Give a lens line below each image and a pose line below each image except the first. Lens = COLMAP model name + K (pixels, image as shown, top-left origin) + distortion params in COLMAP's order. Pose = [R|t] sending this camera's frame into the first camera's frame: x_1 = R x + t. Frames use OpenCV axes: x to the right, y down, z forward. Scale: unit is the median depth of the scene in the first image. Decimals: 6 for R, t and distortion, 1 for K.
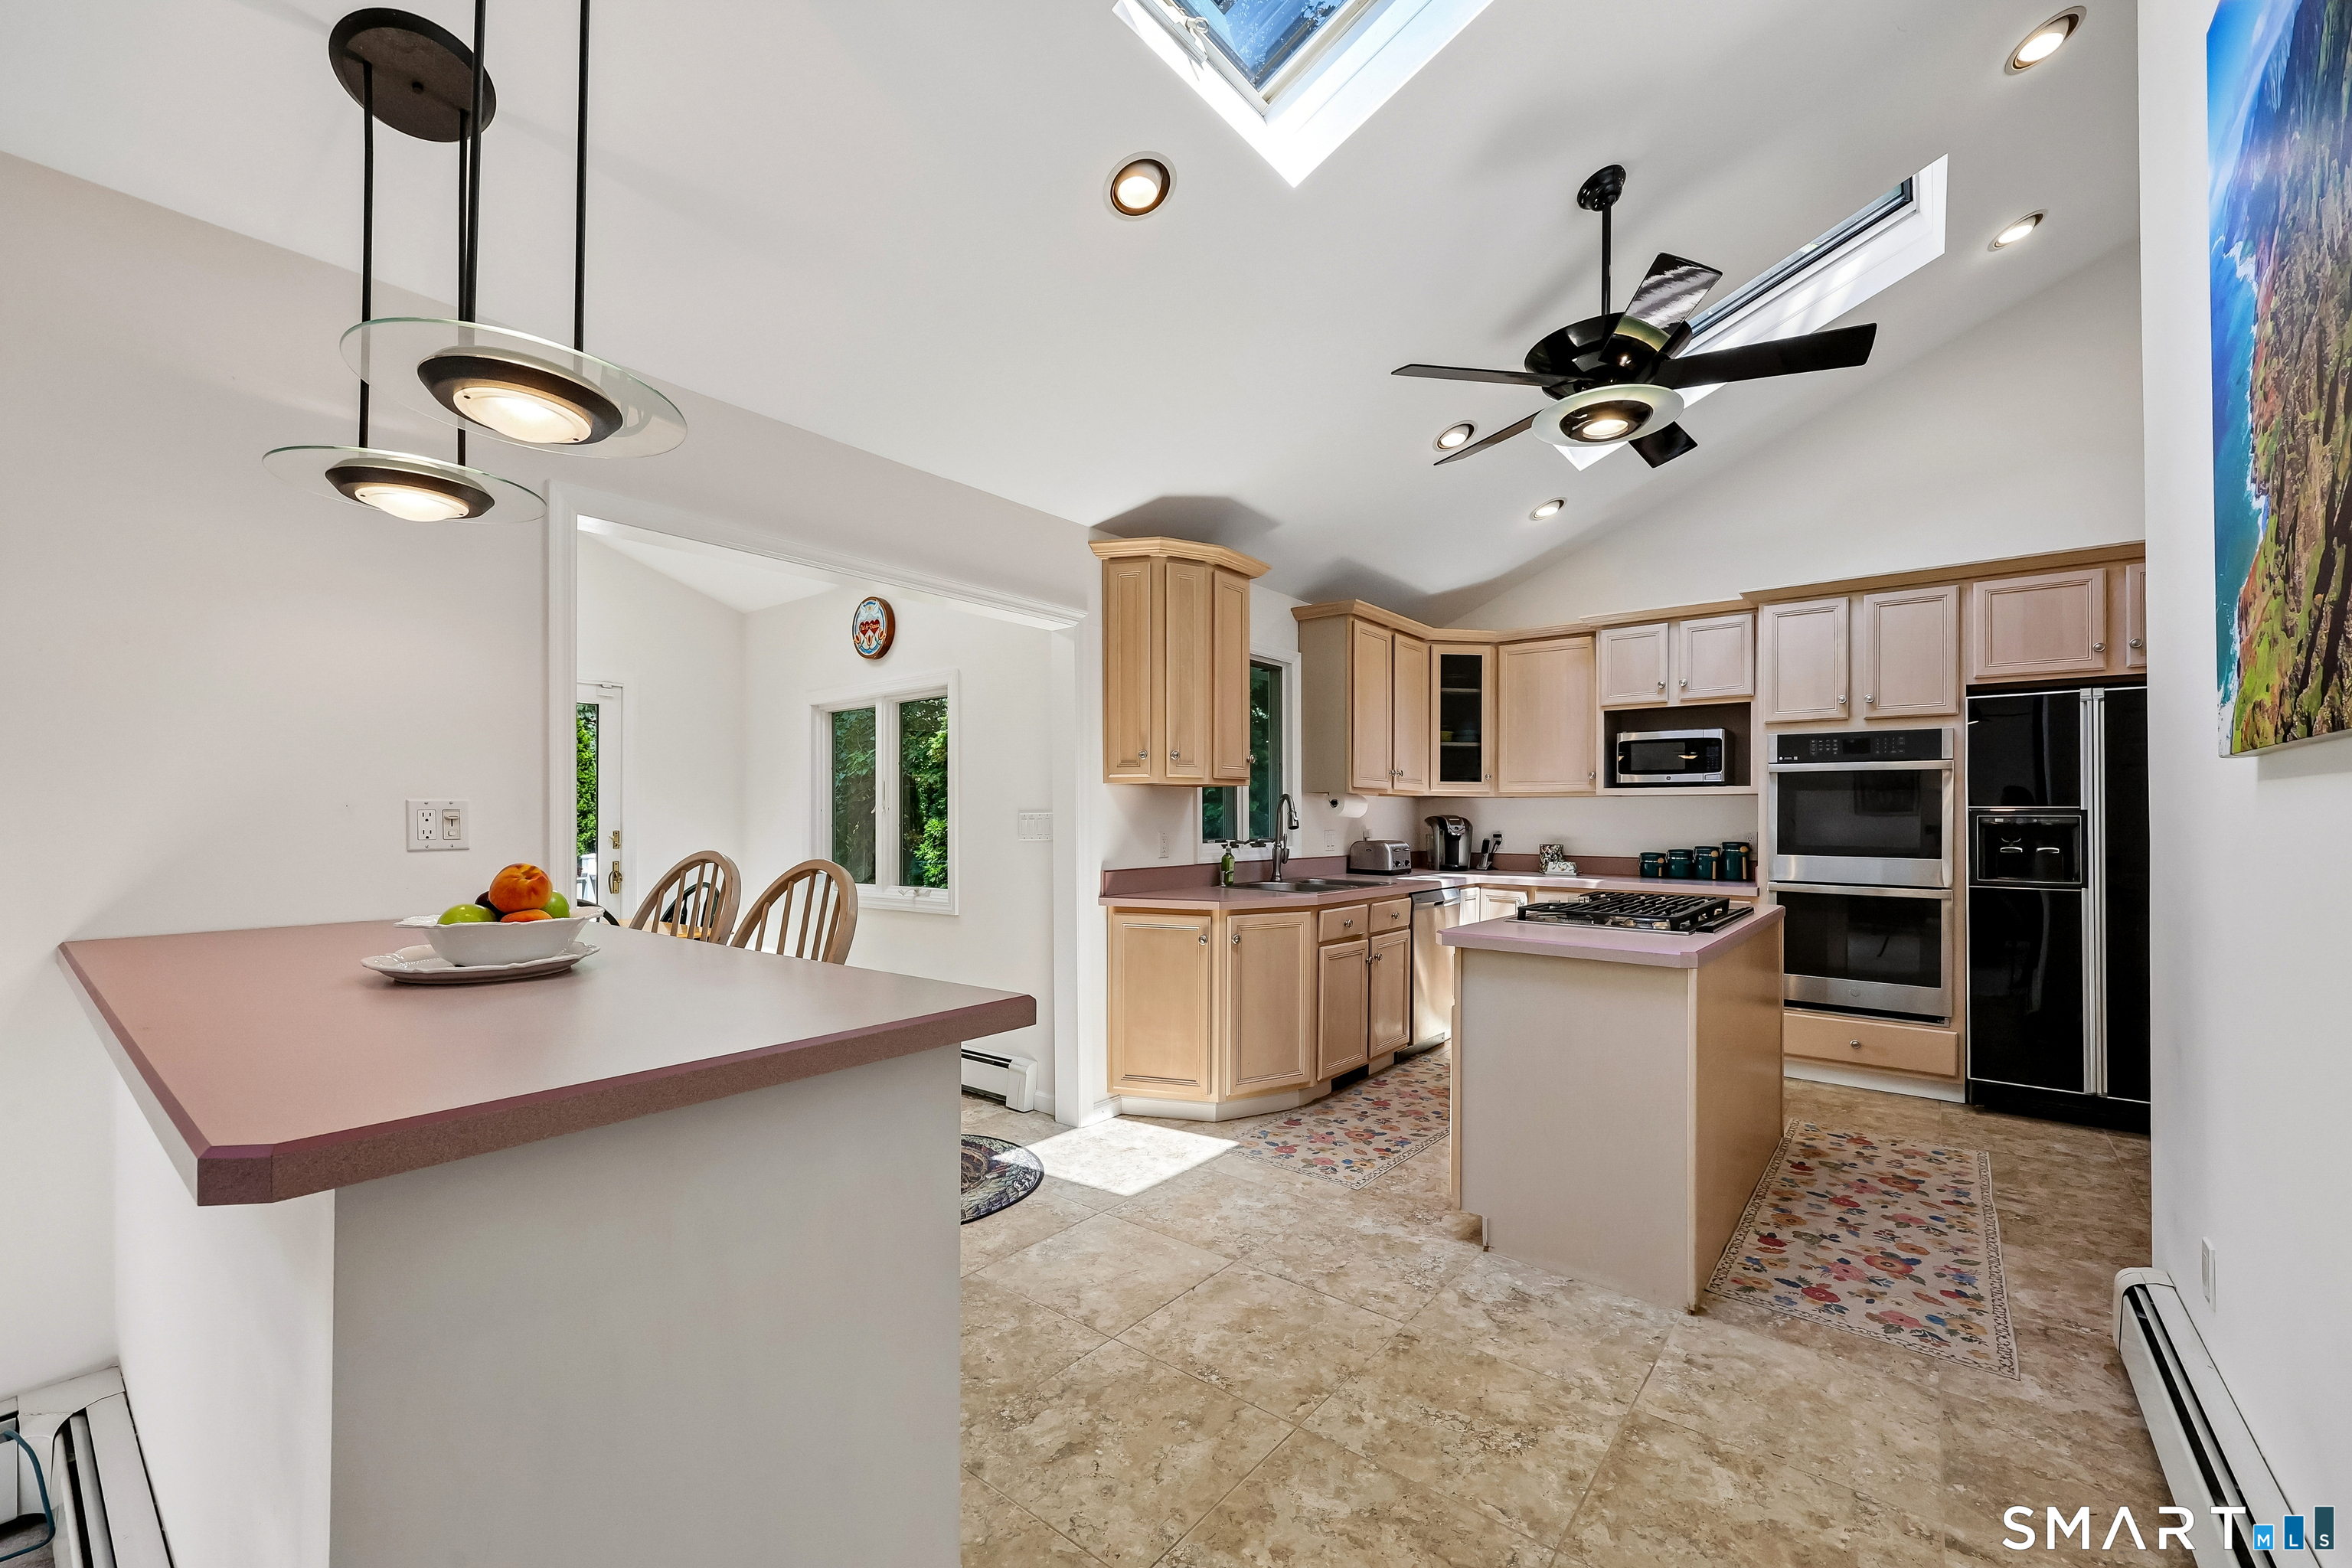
lens RADIAL K [[954.2, 0, 1184.4], [0, 954.2, 819.6], [0, 0, 1]] dist [-0.000844, 0.000849]
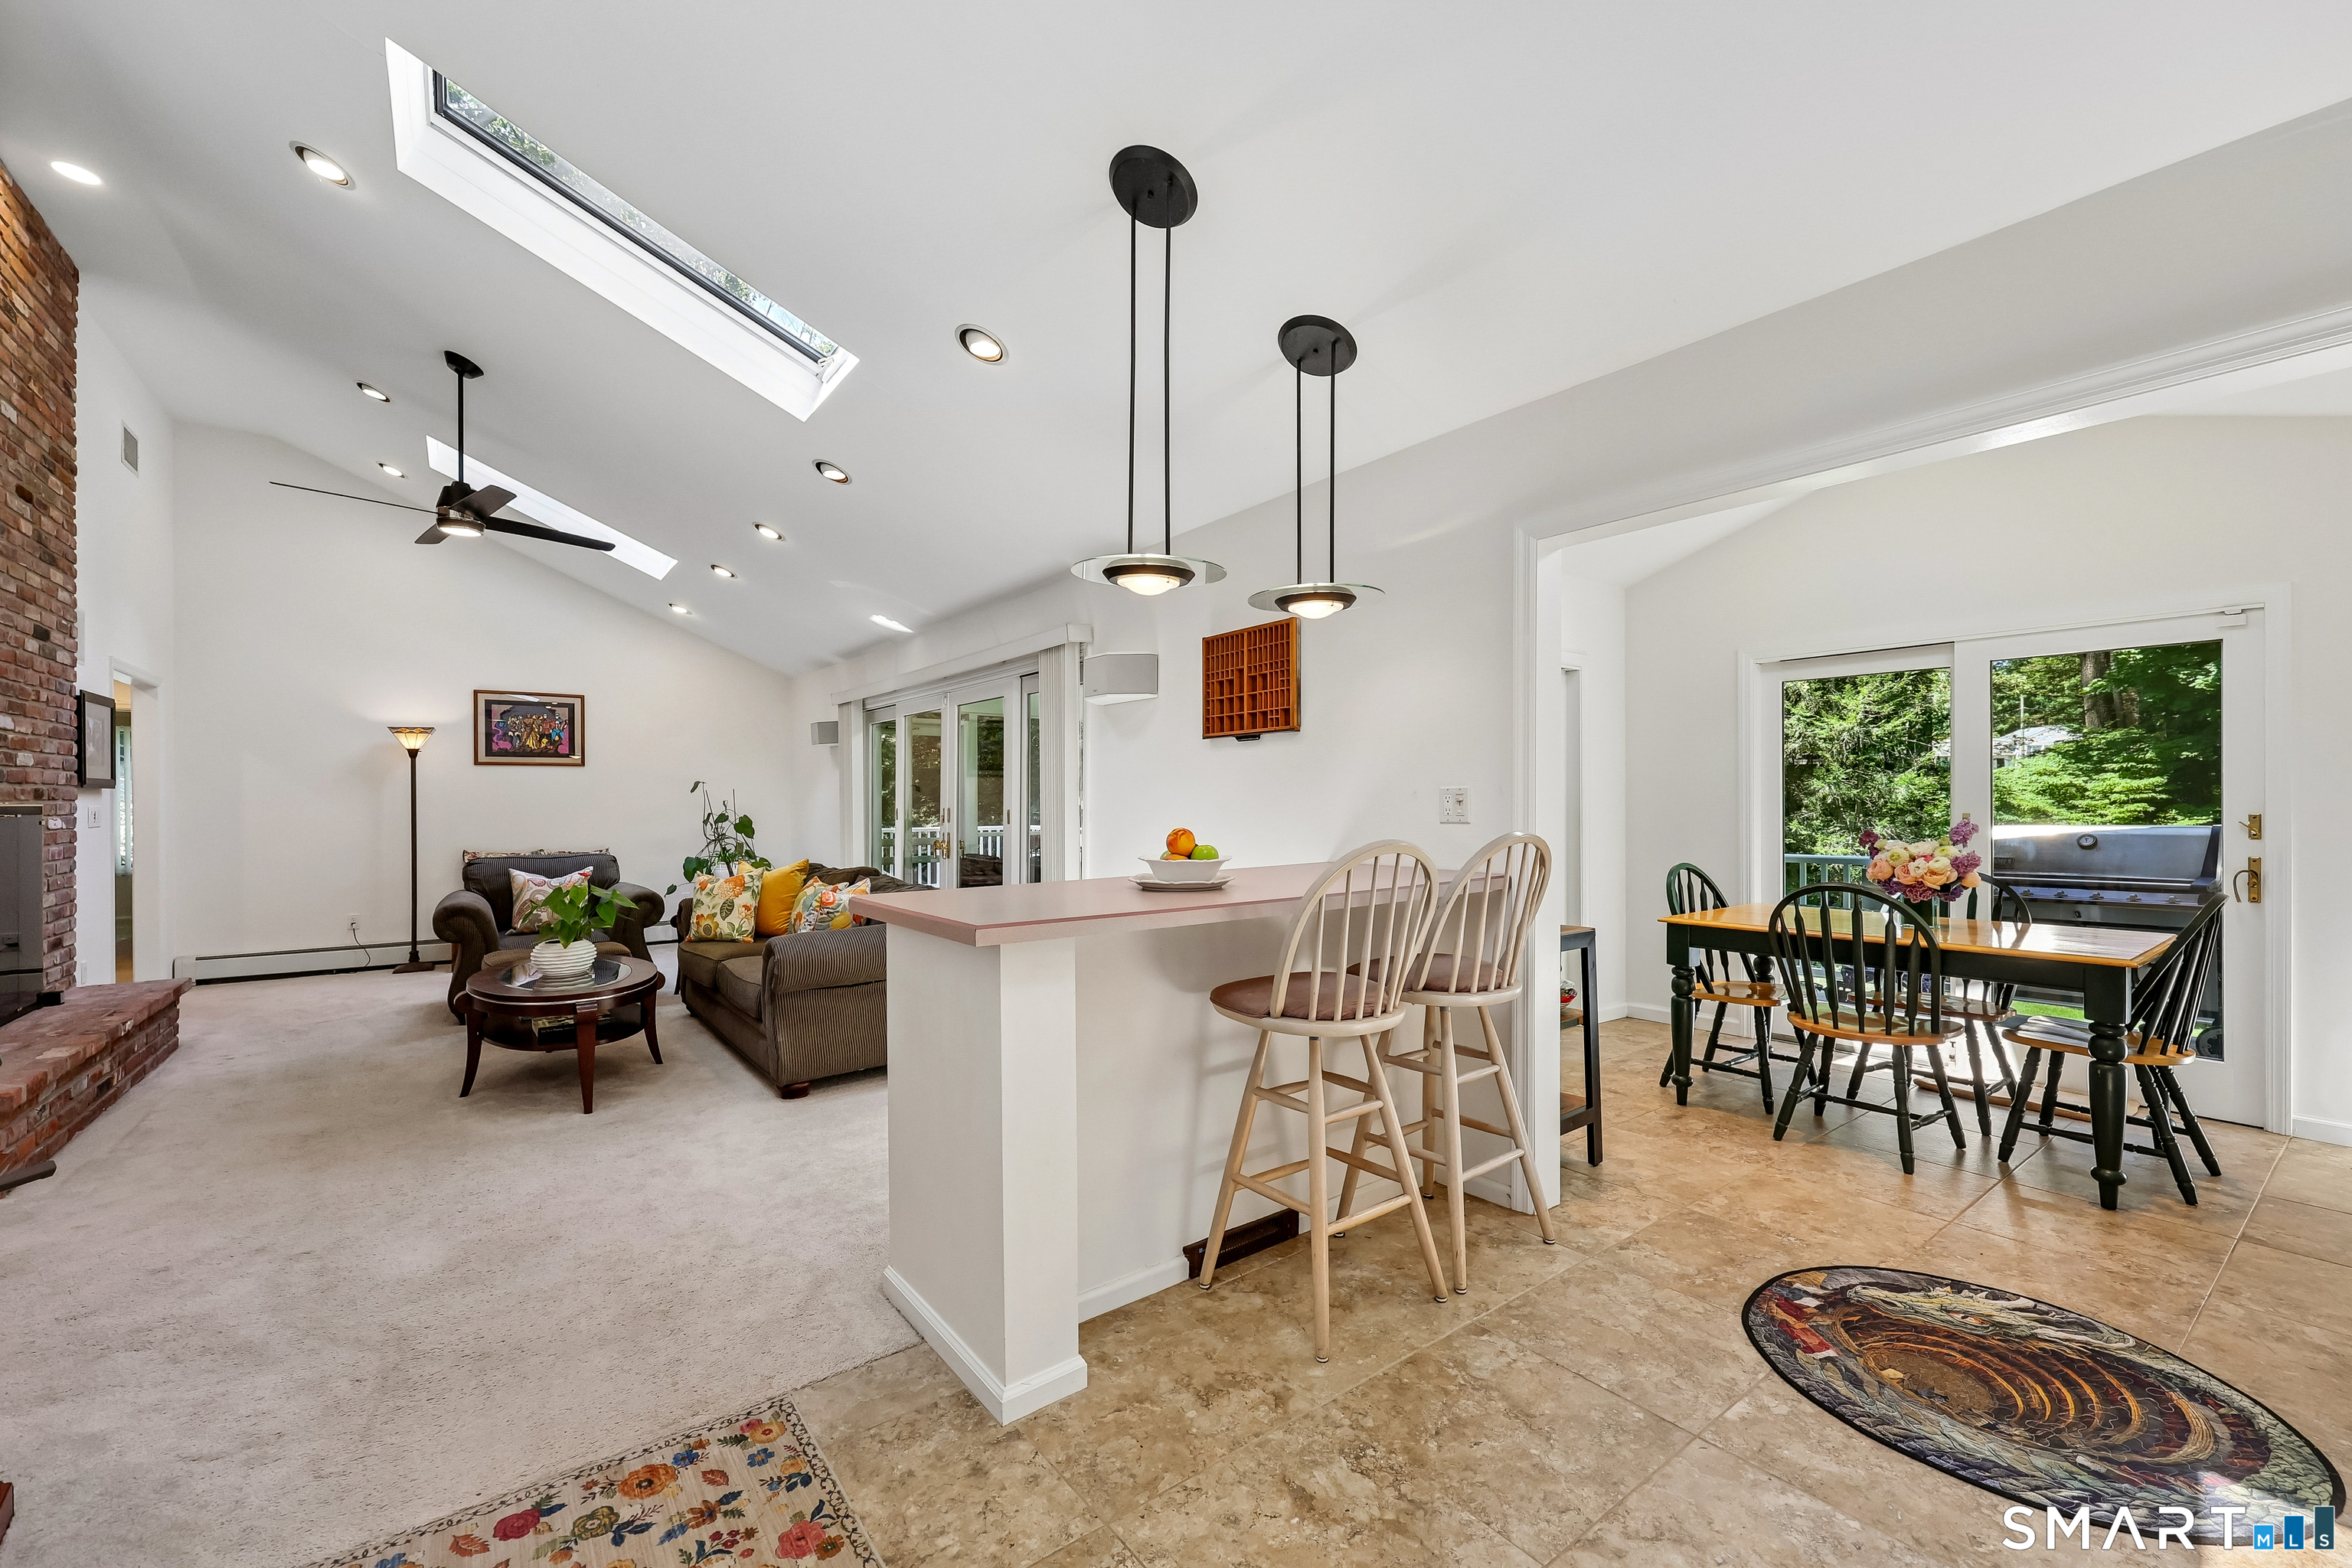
lens RADIAL K [[954.2, 0, 1171.2], [0, 954.2, 798.5], [0, 0, 1]] dist [-0.000844, 0.000849]
pose [[-0.262366, 0.000663, -0.964968, 0.316608], [0.004988, 0.999987, -0.000670, -0.003302], [0.964956, -0.004989, -0.262366, 0.447273]]
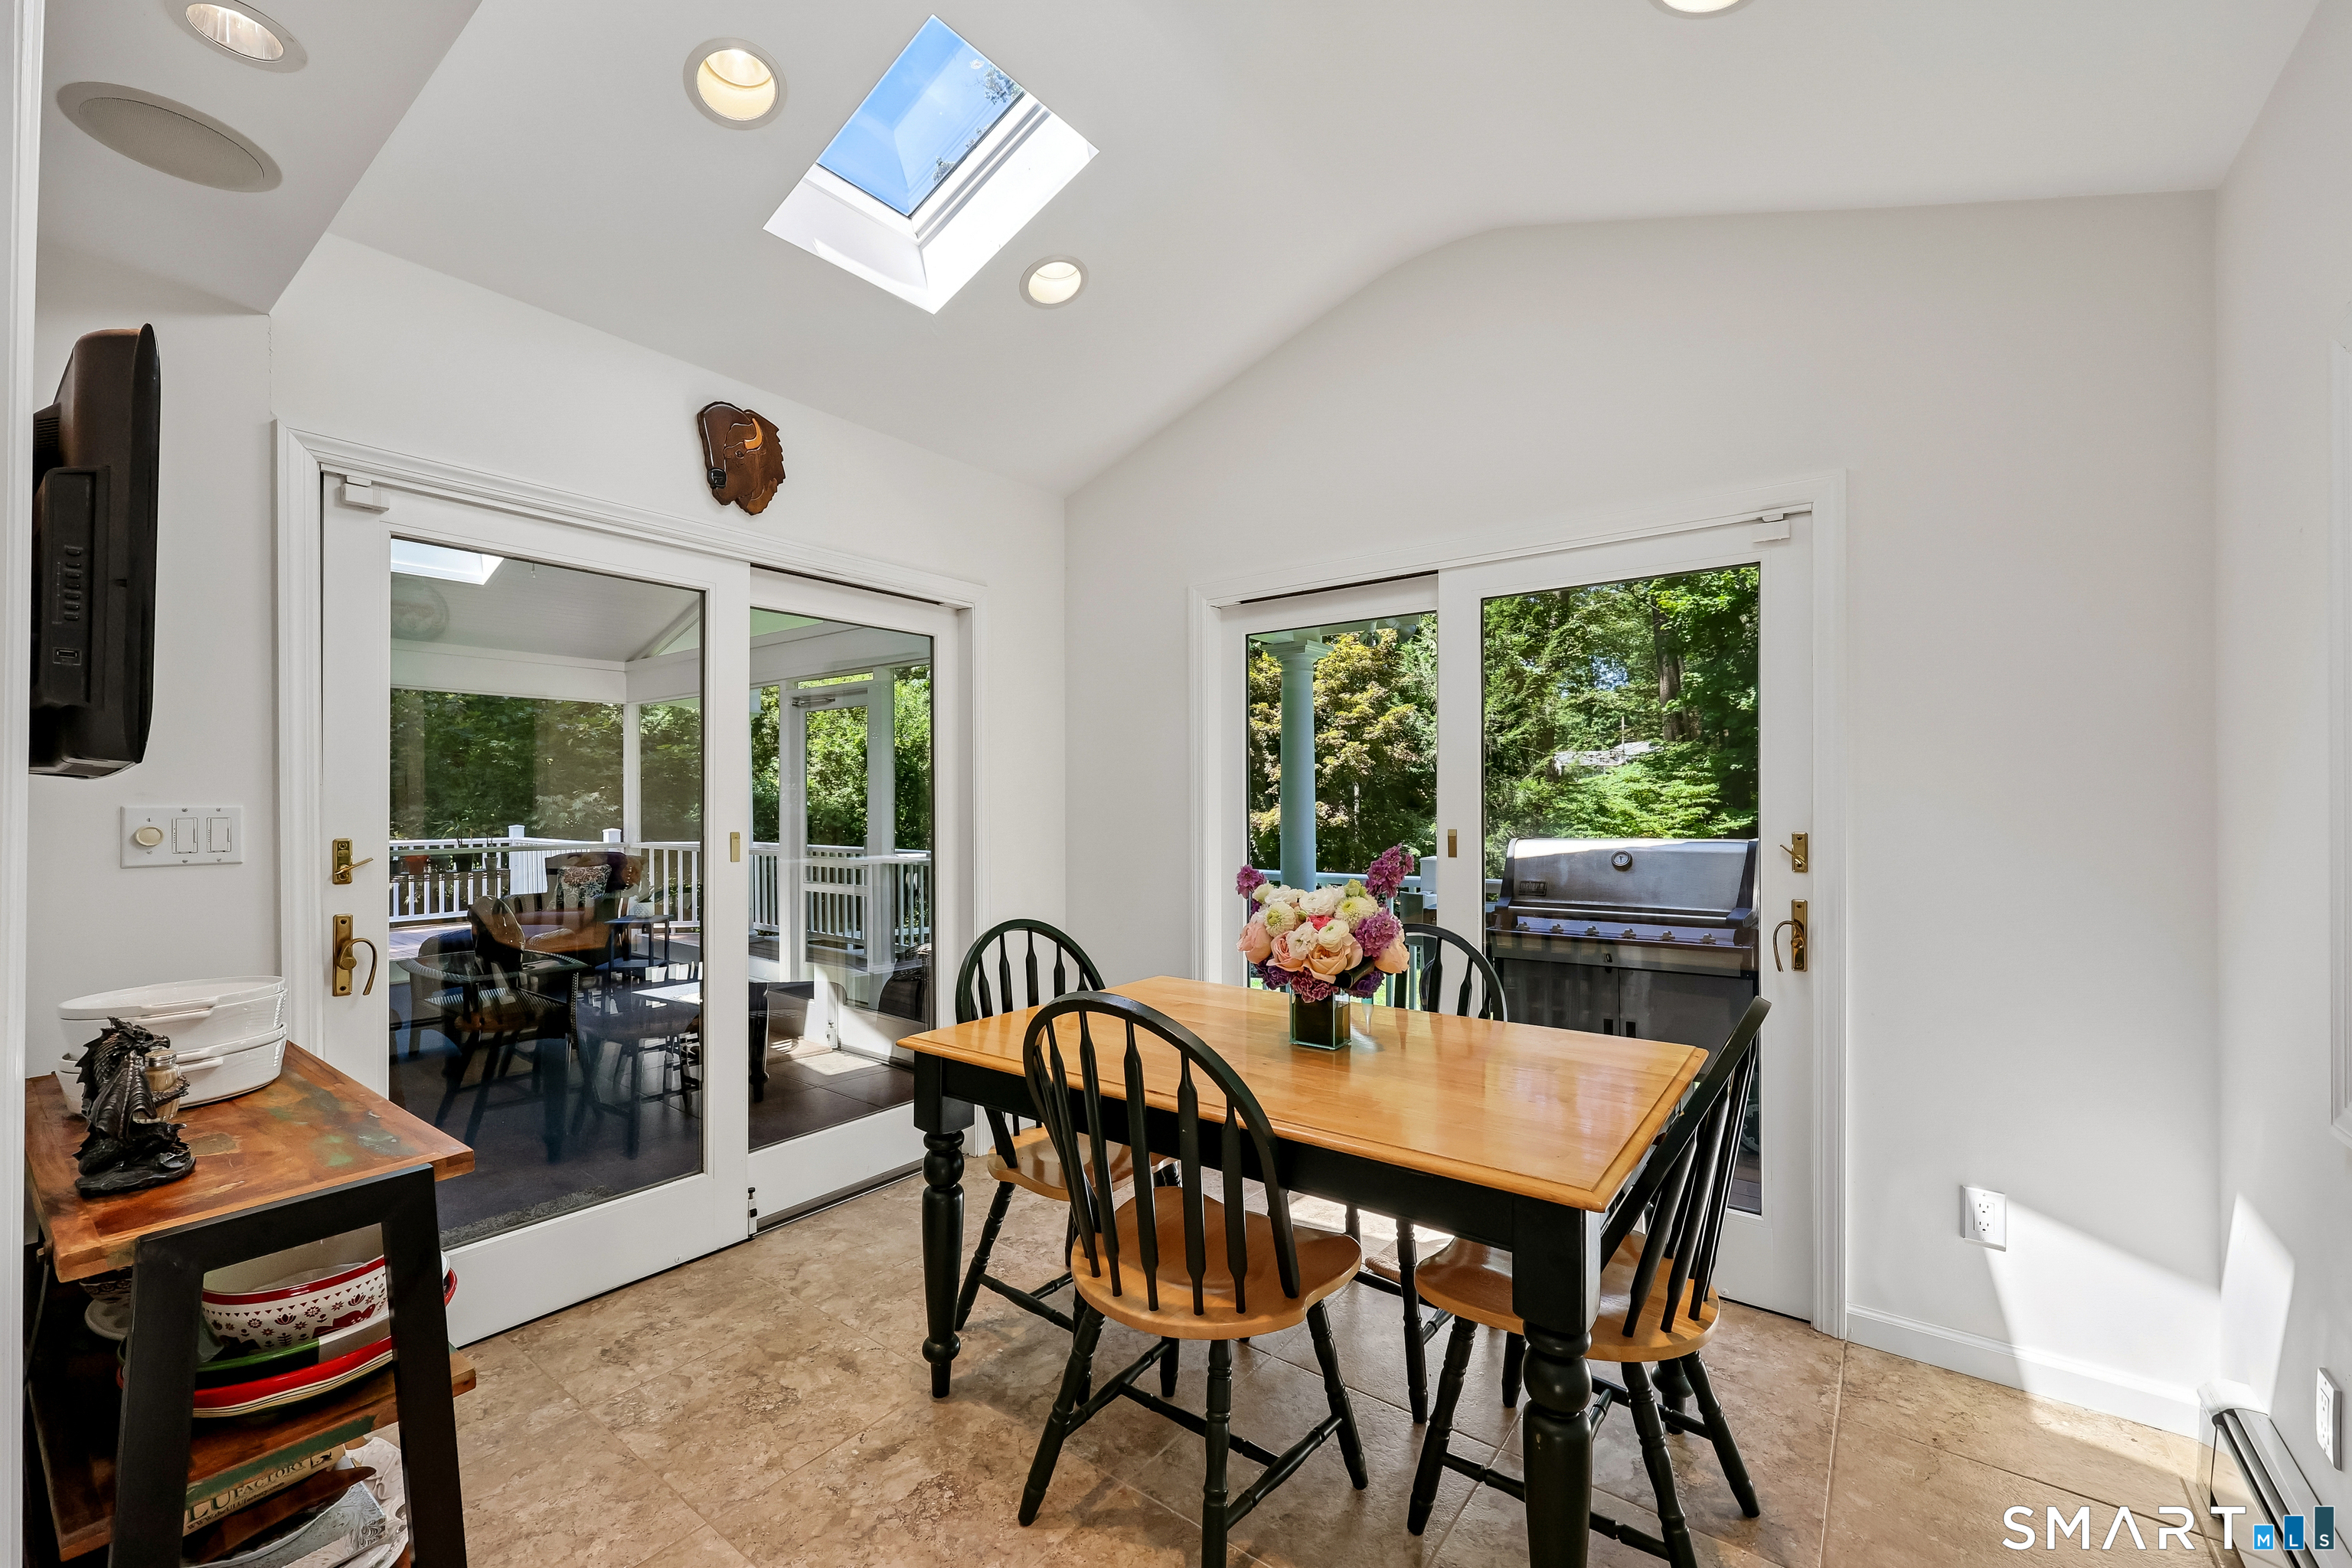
lens RADIAL K [[954.2, 0, 1155.2], [0, 954.2, 796.6], [0, 0, 1]] dist [-0.000844, 0.000849]
pose [[0.004301, -0.004403, -0.999981, -0.160158], [0.003530, 0.999984, -0.004388, -0.004664], [0.999985, -0.003511, 0.004316, 0.750952]]
